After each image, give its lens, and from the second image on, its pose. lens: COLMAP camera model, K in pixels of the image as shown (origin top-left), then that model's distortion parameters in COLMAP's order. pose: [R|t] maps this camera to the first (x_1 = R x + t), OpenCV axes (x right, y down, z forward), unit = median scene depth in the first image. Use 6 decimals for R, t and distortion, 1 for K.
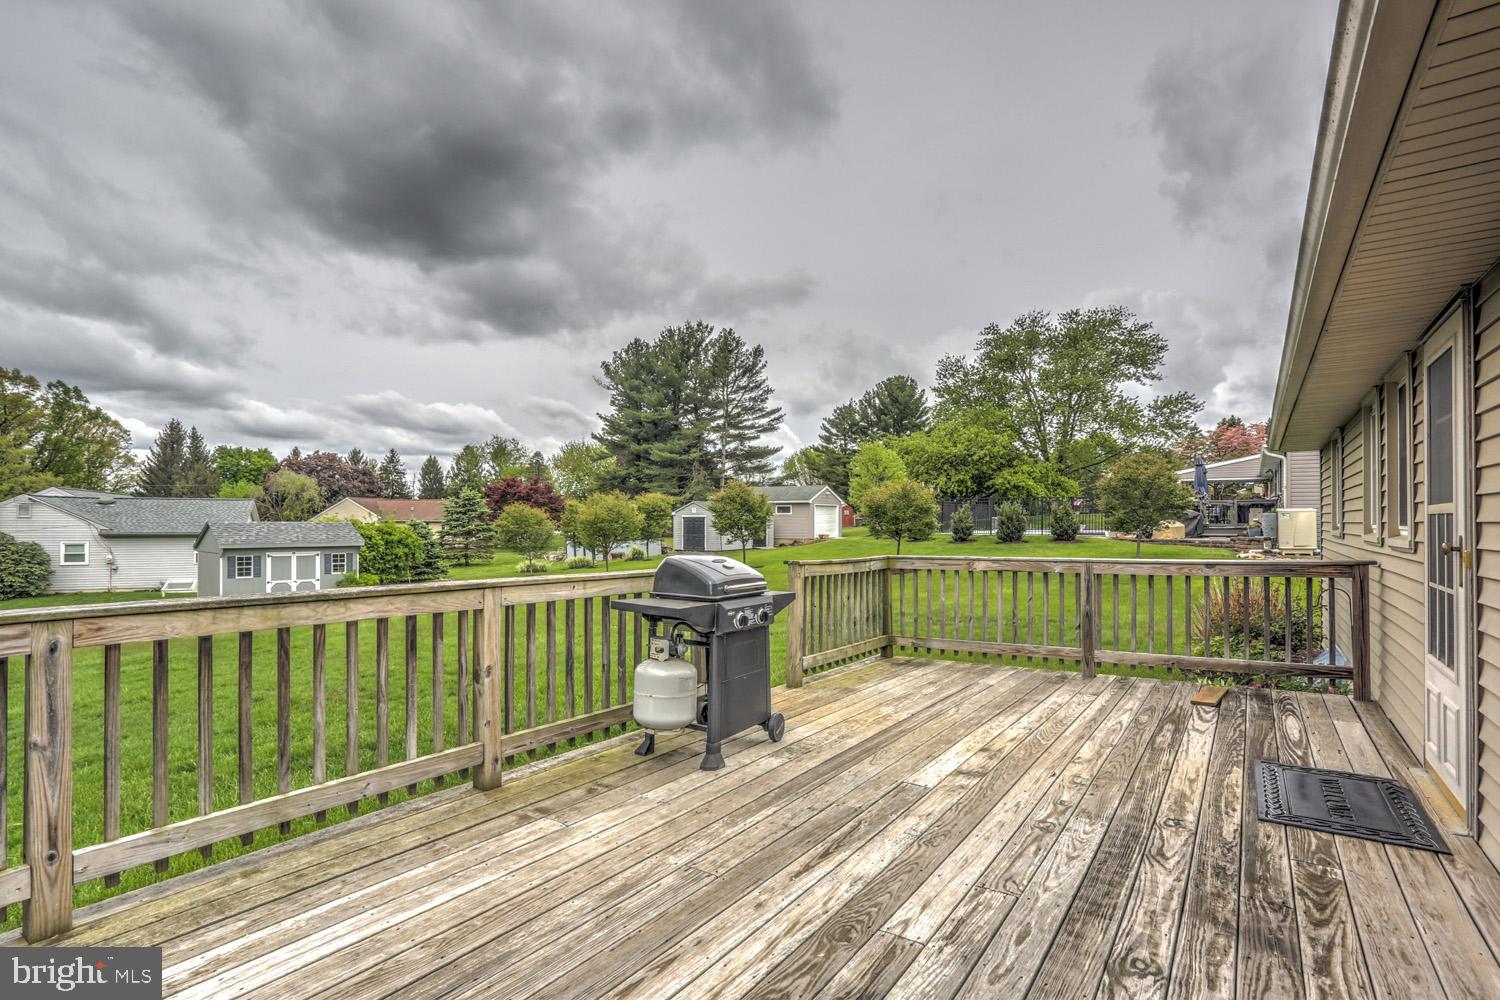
lens RADIAL K [[761.1, 0, 731.6], [0, 761.1, 508.1], [0, 0, 1]] dist [-0.032969, 0.008169]
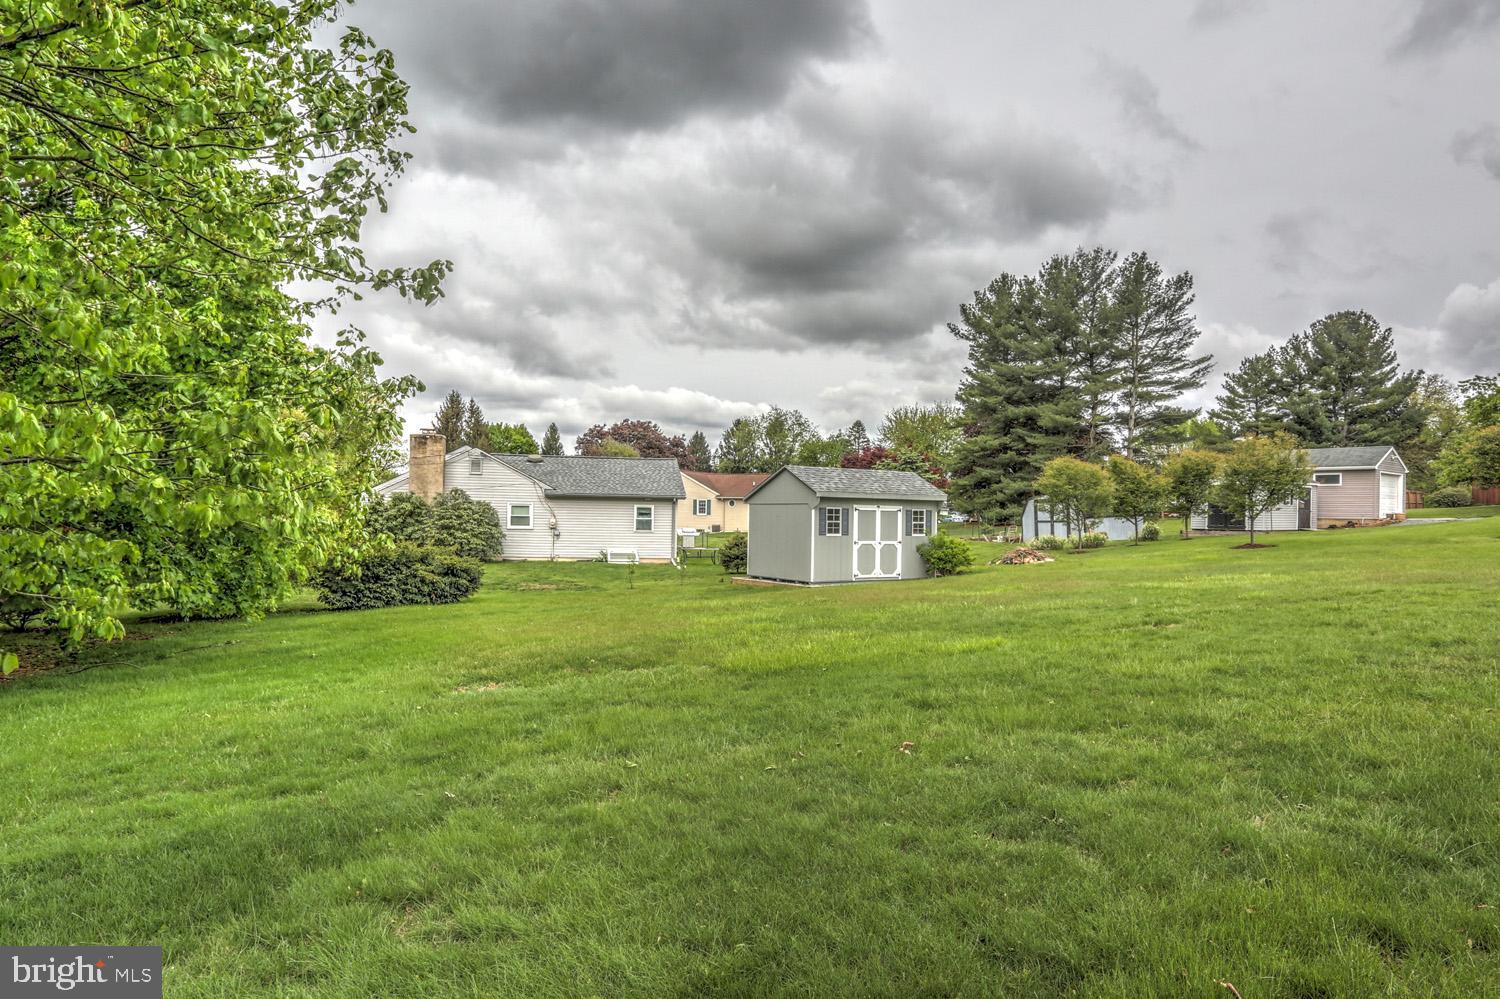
lens RADIAL K [[917.7, 0, 761.4], [0, 917.7, 503.0], [0, 0, 1]] dist [-0.002403, 0.015687]
pose [[0.967855, 0.011045, -0.251268, -0.136823], [-0.010485, 0.999939, 0.003566, 0.015900], [0.251292, -0.000816, 0.967911, 0.009631]]
